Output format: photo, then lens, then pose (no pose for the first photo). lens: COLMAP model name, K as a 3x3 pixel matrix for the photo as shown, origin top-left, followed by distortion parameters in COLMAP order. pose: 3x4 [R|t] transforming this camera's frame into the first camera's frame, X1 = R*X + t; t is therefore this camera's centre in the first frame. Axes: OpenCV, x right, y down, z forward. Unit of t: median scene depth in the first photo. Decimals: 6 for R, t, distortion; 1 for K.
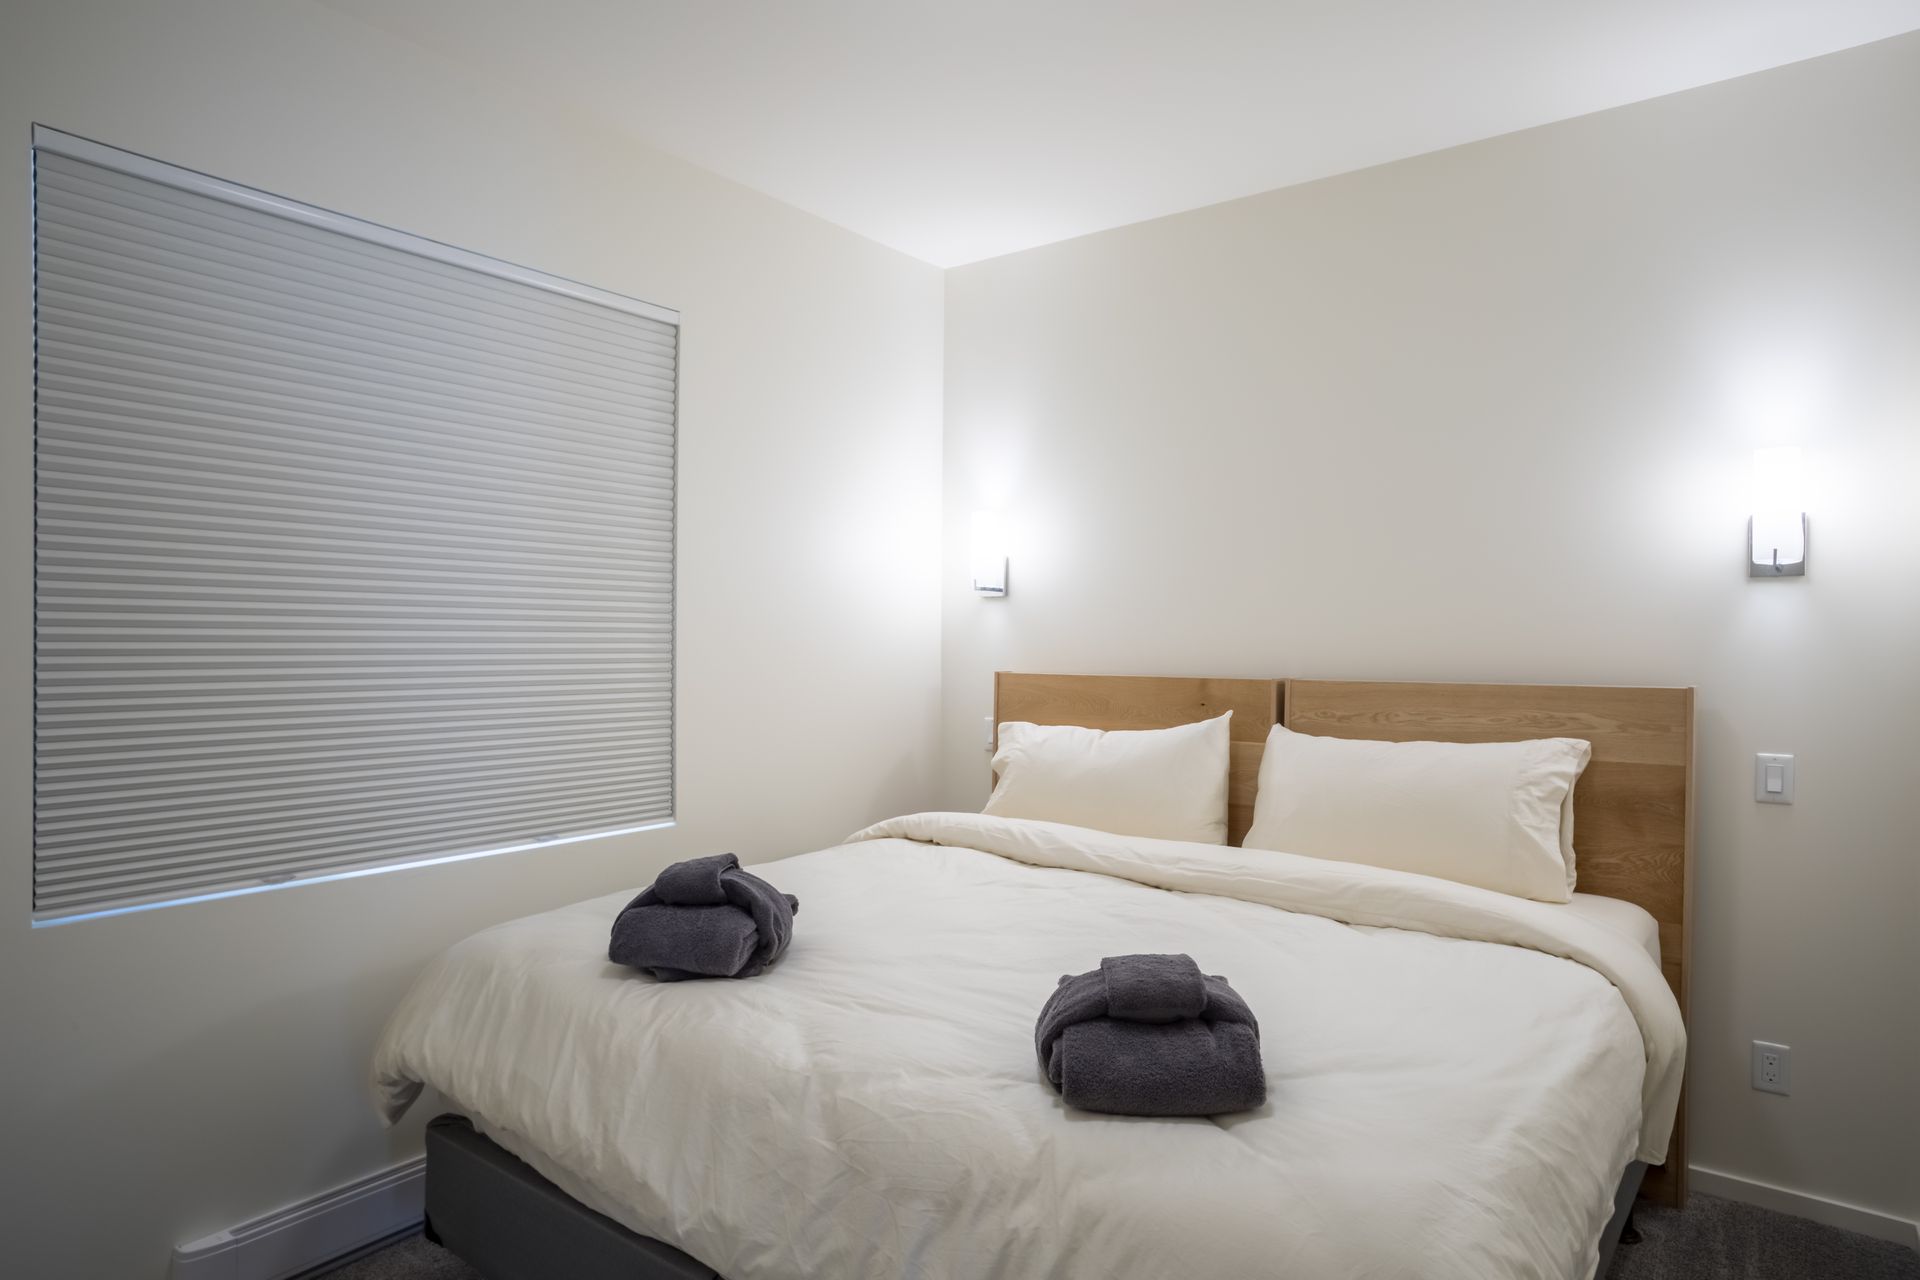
lens RADIAL K [[1084.5, 0, 958.9], [0, 1084.5, 651.0], [0, 0, 1]] dist [0.015947, -0.001111]
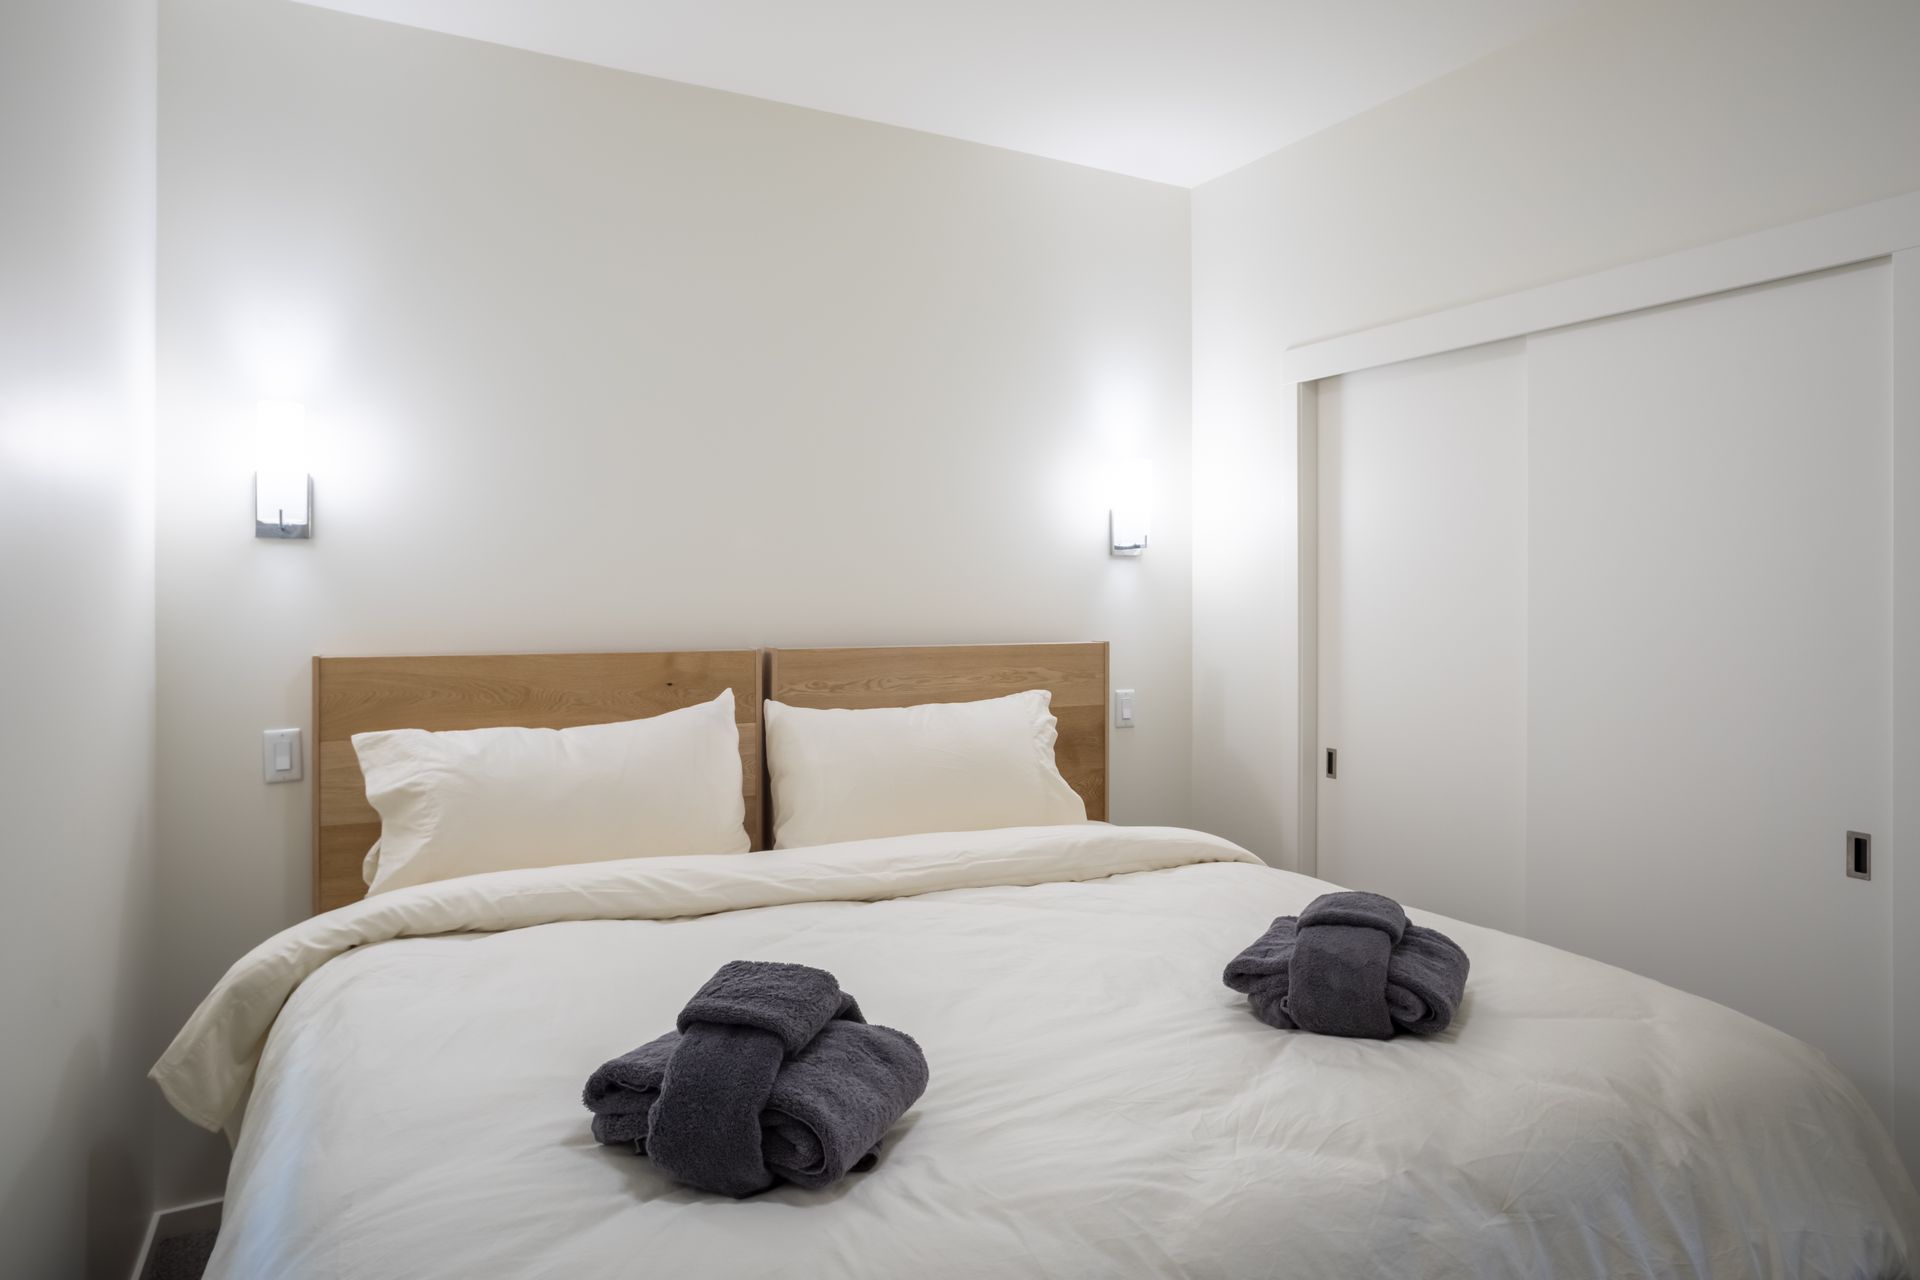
lens RADIAL K [[1196.1, 0, 959.9], [0, 1196.1, 624.4], [0, 0, 1]] dist [-0.008820, -0.000738]
pose [[0.405312, -0.016654, 0.914027, -0.564159], [0.009392, 0.999857, 0.014053, -0.006313], [-0.914130, 0.002889, 0.405410, 0.516221]]
